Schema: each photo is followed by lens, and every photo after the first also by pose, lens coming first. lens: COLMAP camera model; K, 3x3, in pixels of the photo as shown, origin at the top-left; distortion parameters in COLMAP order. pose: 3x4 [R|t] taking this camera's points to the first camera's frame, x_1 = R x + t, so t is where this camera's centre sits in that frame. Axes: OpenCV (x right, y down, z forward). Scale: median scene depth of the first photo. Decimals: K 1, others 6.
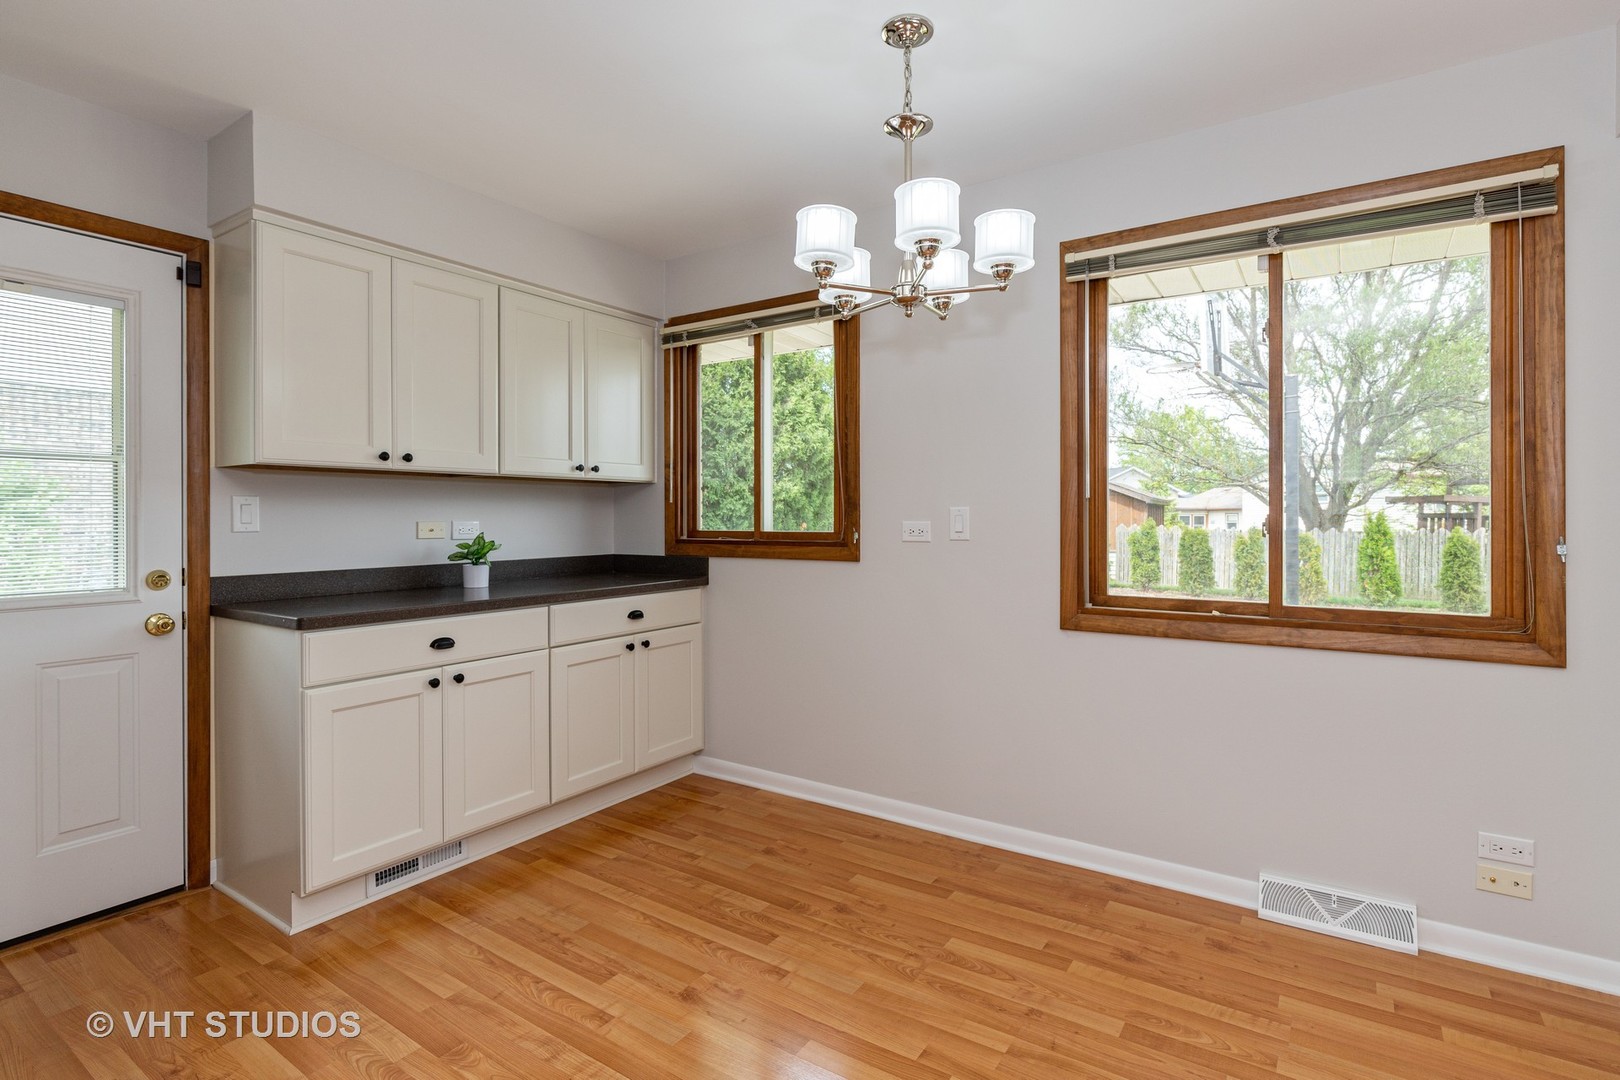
lens RADIAL K [[787.4, 0, 817.7], [0, 787.4, 515.2], [0, 0, 1]] dist [-0.002346, -0.000206]
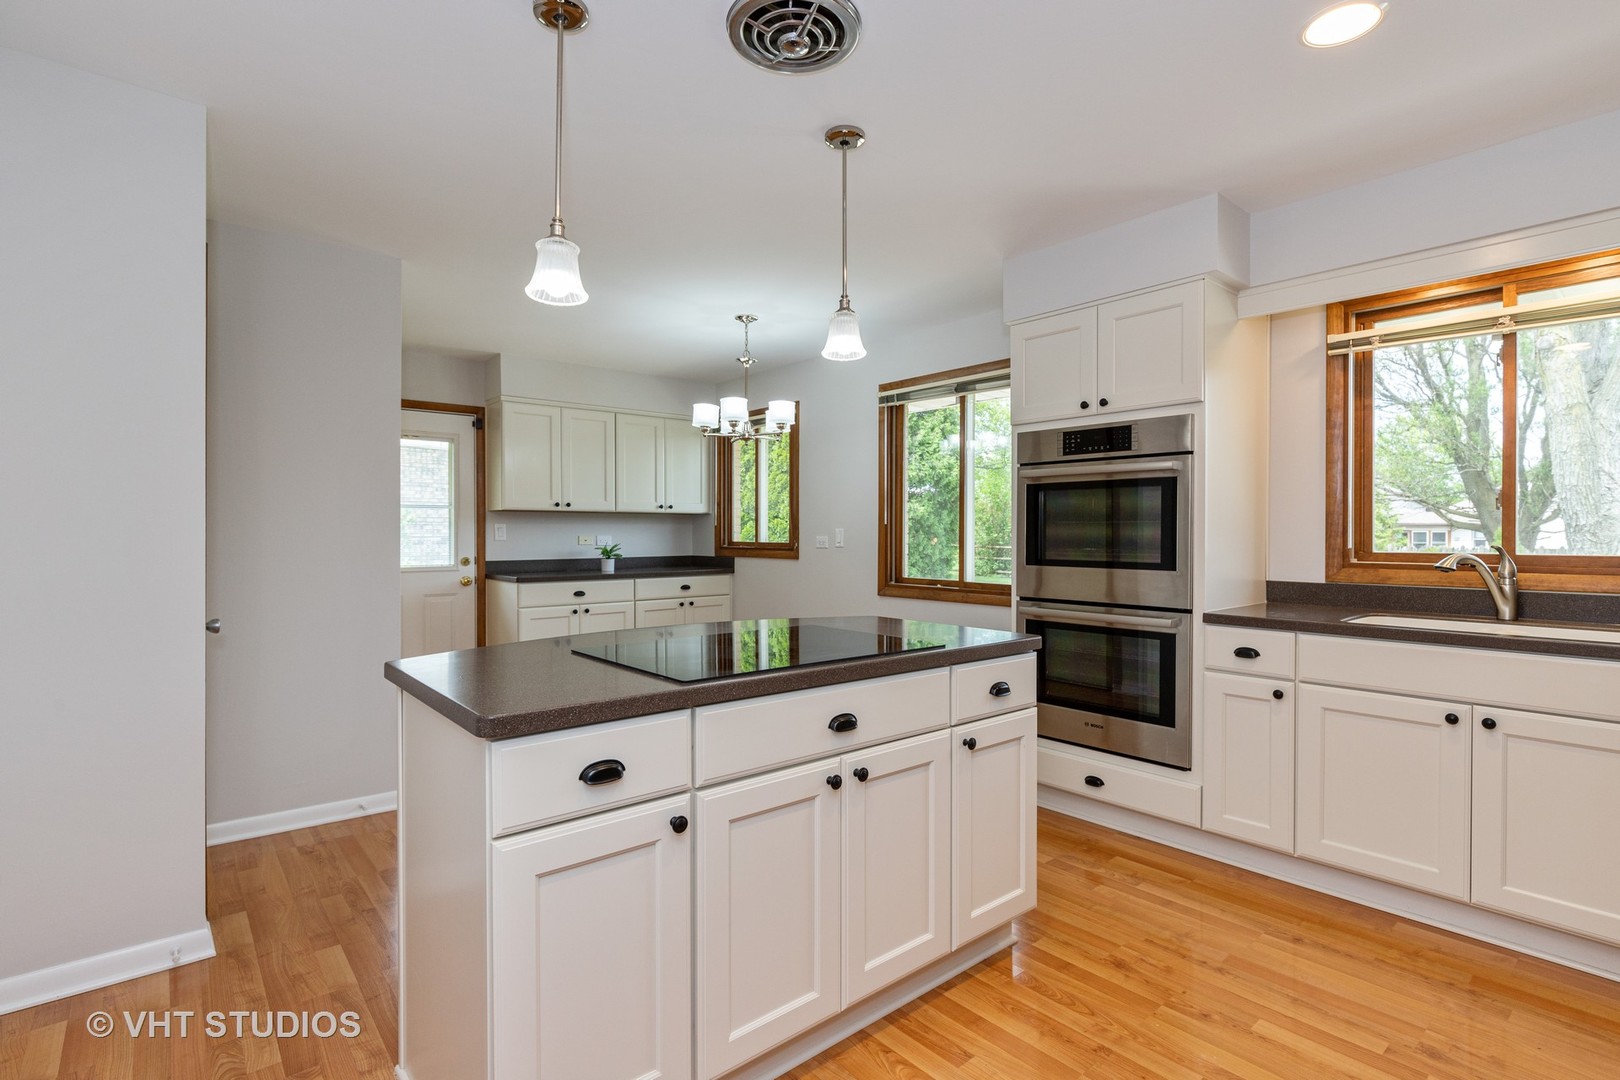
lens RADIAL K [[787.4, 0, 820.0], [0, 787.4, 537.7], [0, 0, 1]] dist [-0.002346, -0.000206]
pose [[0.963272, 0.003830, -0.268500, 0.693110], [-0.001351, 0.999955, 0.009417, -0.007839], [0.268524, -0.008708, 0.963234, -0.837791]]
